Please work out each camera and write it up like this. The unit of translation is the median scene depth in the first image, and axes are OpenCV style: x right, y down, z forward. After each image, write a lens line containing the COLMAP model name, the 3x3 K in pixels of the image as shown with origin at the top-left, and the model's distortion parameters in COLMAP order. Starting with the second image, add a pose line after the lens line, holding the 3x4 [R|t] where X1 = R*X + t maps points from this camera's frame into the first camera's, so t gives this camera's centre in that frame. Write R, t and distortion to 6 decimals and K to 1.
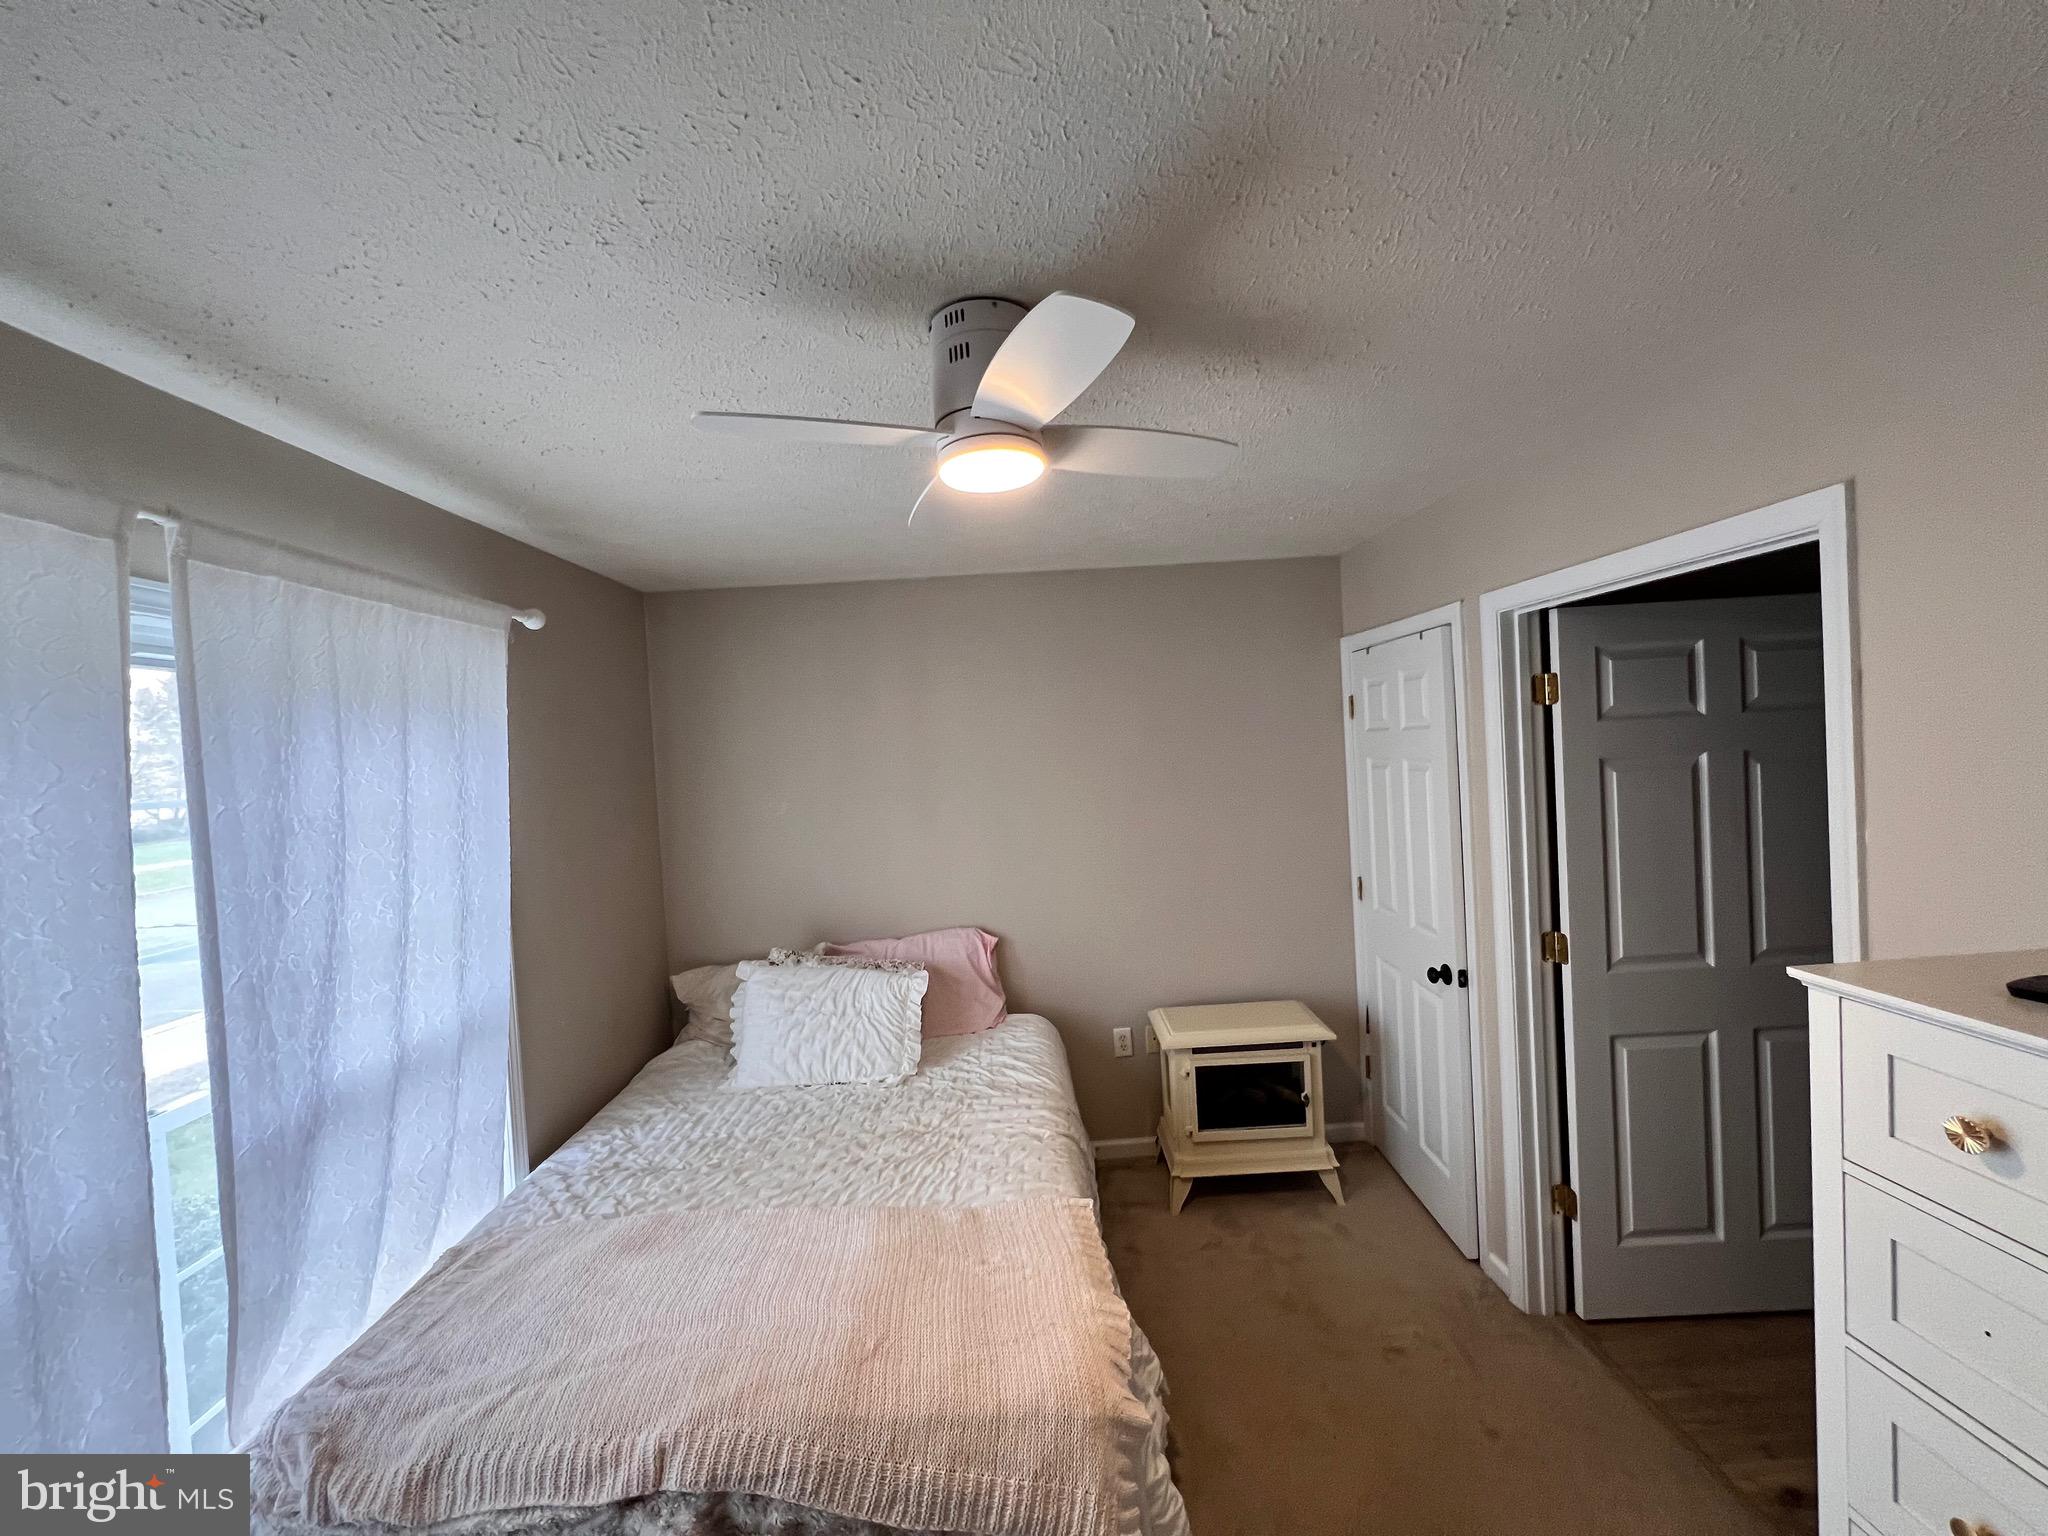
lens RADIAL K [[819.1, 0, 1024.0], [0, 819.1, 768.0], [0, 0, 1]] dist [-0.001979, -0.000001]
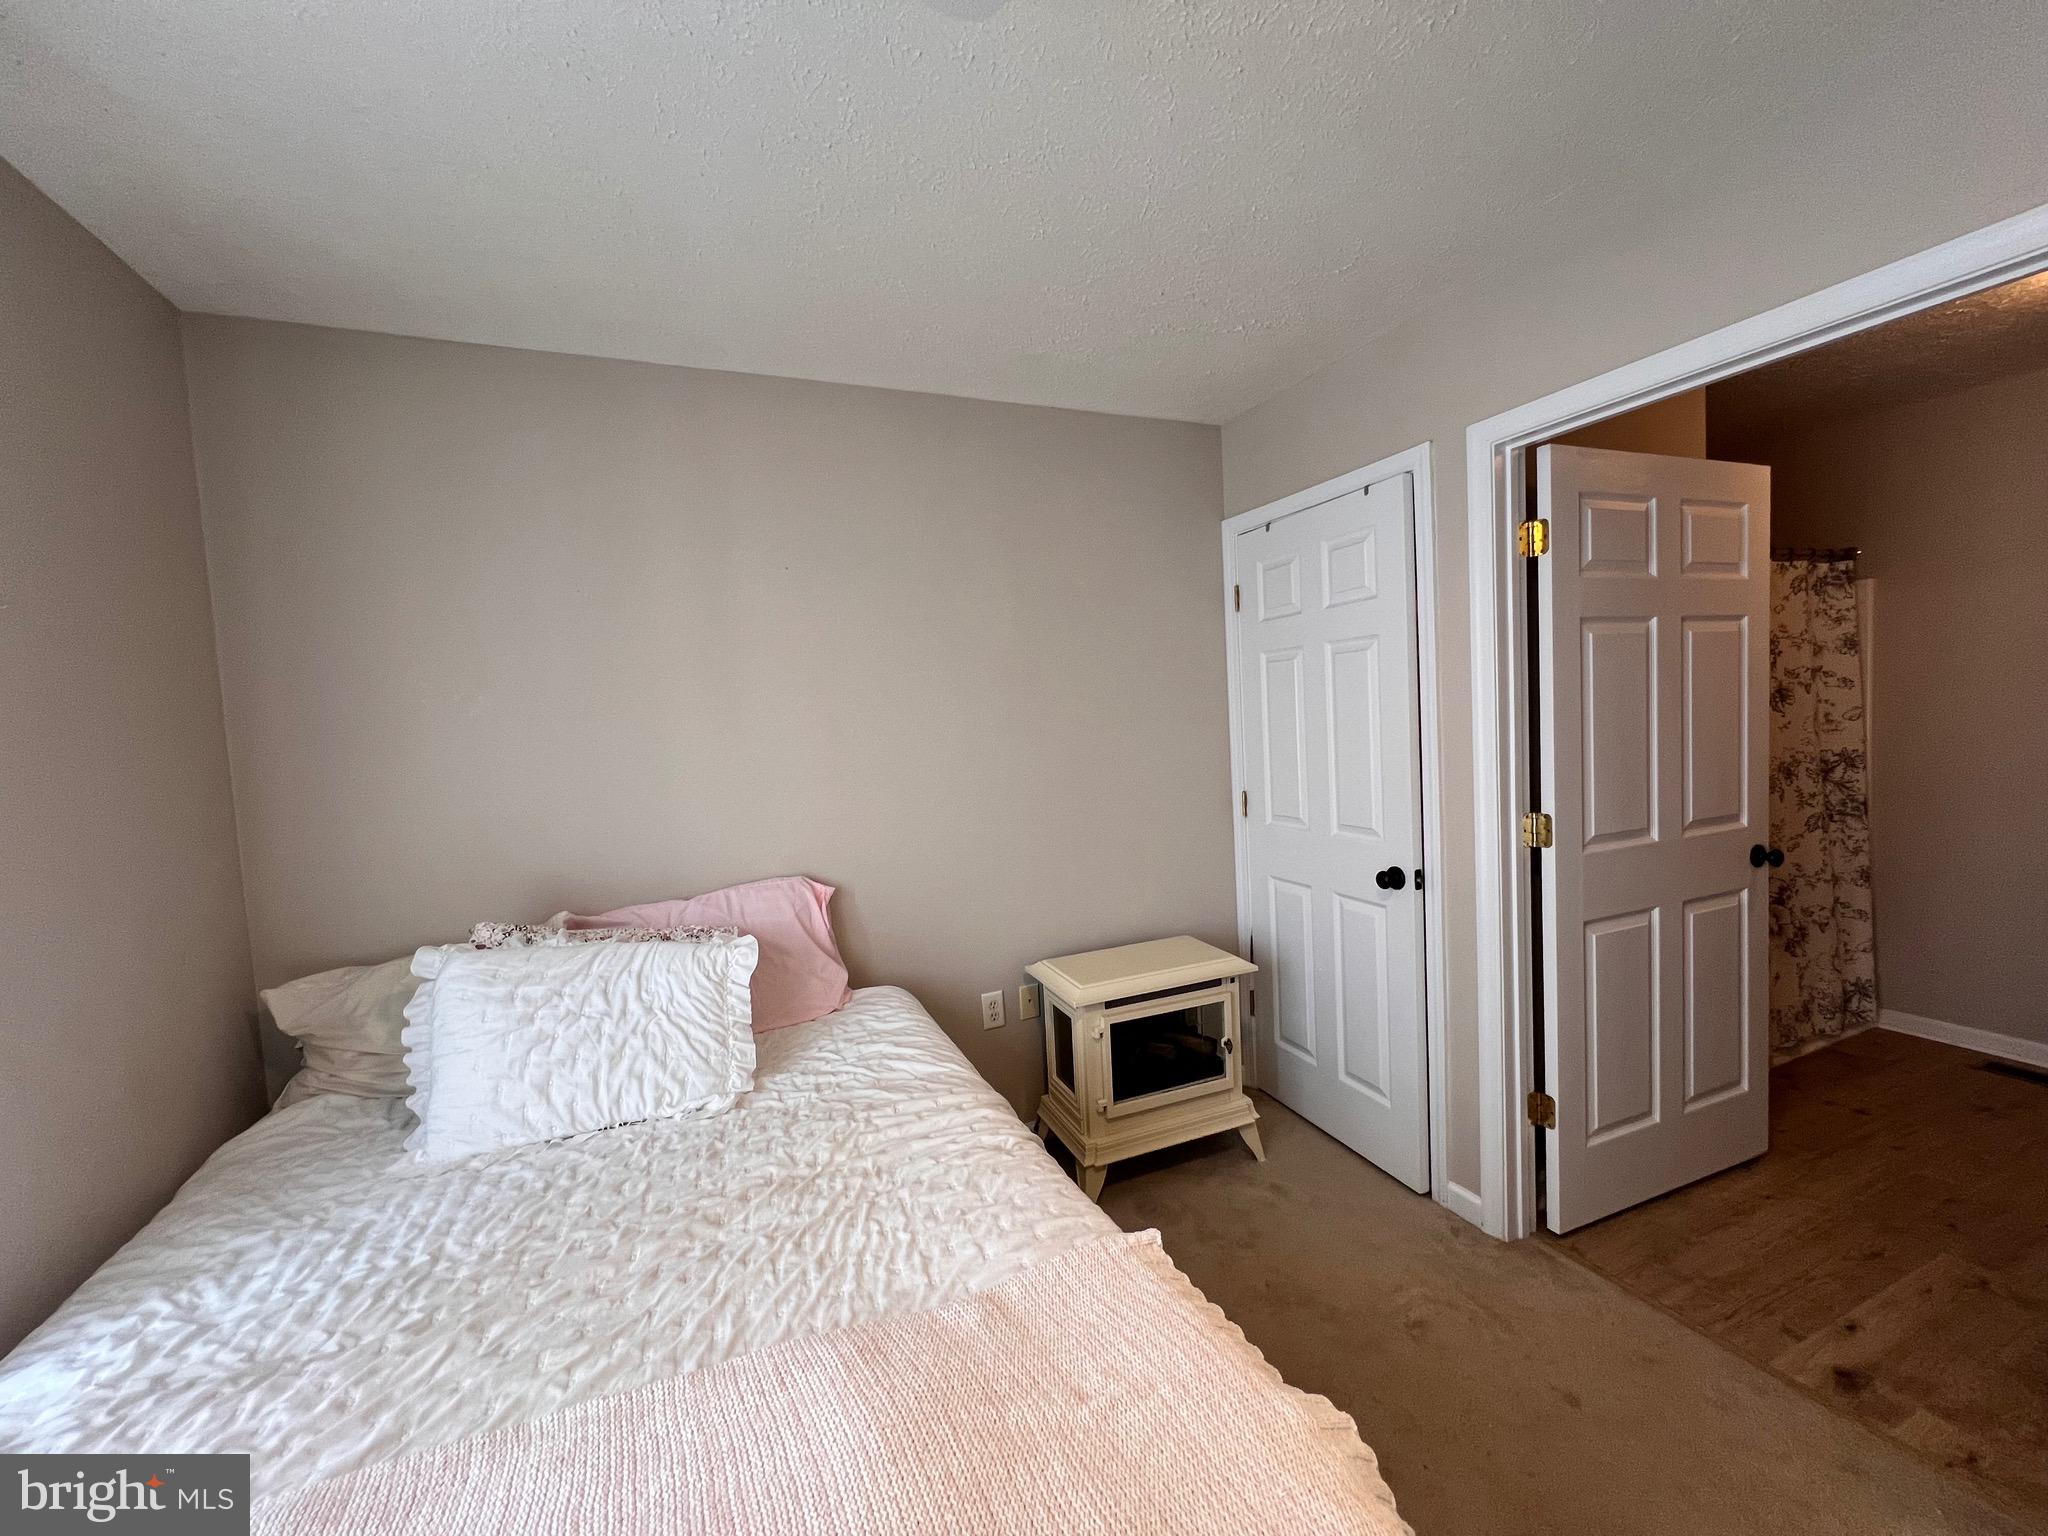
lens RADIAL K [[817.1, 0, 1024.0], [0, 817.1, 768.0], [0, 0, 1]] dist [-0.001979, 0.000265]
pose [[0.927688, -0.015667, 0.373028, -0.168473], [0.011514, 0.999844, 0.013359, 0.110262], [-0.373179, -0.008098, 0.927724, 0.314078]]
